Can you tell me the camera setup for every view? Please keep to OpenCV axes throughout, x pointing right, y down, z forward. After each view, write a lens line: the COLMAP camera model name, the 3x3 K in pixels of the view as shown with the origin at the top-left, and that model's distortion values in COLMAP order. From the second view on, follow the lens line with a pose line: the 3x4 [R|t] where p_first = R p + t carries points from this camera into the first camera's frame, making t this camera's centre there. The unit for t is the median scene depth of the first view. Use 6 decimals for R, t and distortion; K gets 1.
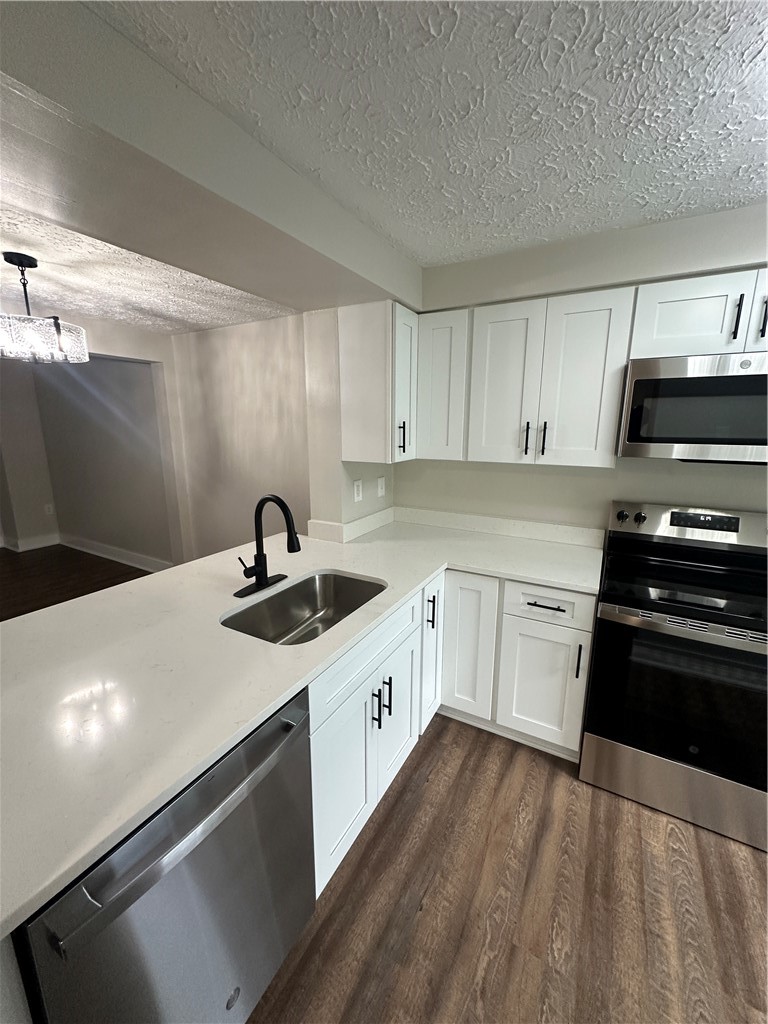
lens RADIAL K [[409.3, 0, 384.2], [0, 409.3, 511.5], [0, 0, 1]] dist [-0.001671, 0.000596]
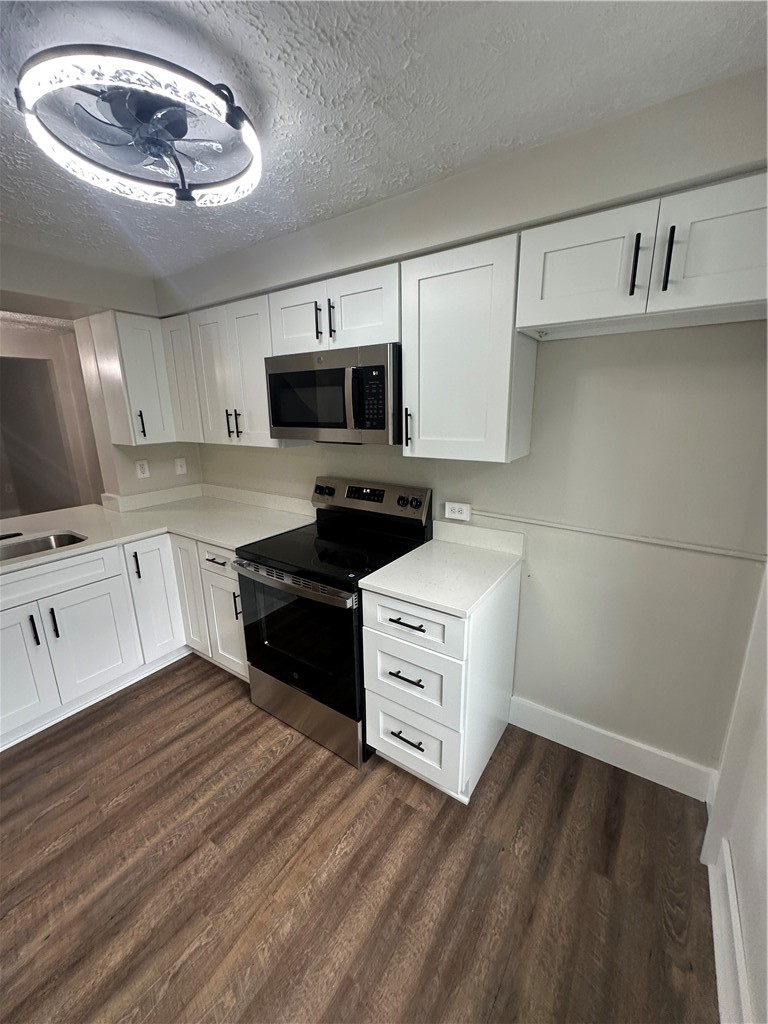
lens RADIAL K [[409.3, 0, 385.9], [0, 409.3, 512.6], [0, 0, 1]] dist [-0.001671, 0.000596]
pose [[0.995905, 0.007514, -0.090096, 1.025741], [-0.003471, 0.998983, 0.044949, 0.027265], [0.090342, -0.044452, 0.994918, -0.171736]]
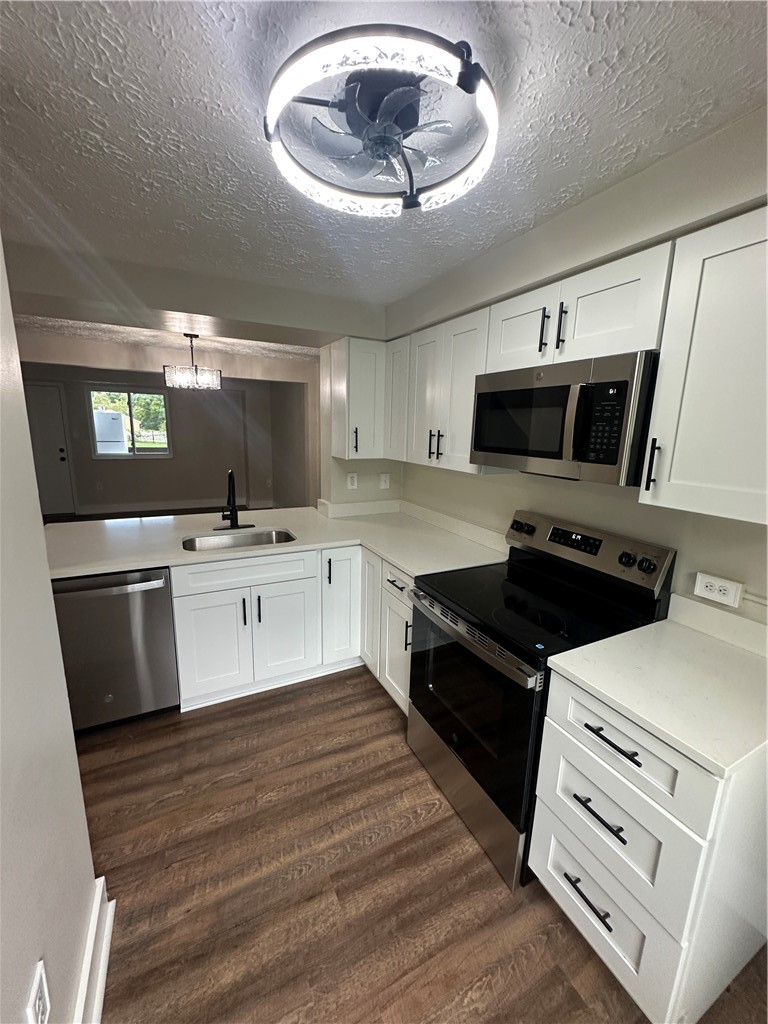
lens RADIAL K [[409.3, 0, 385.4], [0, 409.3, 512.3], [0, 0, 1]] dist [-0.001671, 0.000596]
pose [[0.831136, 0.131788, -0.540227, 0.997699], [-0.137267, 0.990069, 0.030342, -0.008987], [0.538861, 0.048937, 0.840972, -0.025675]]
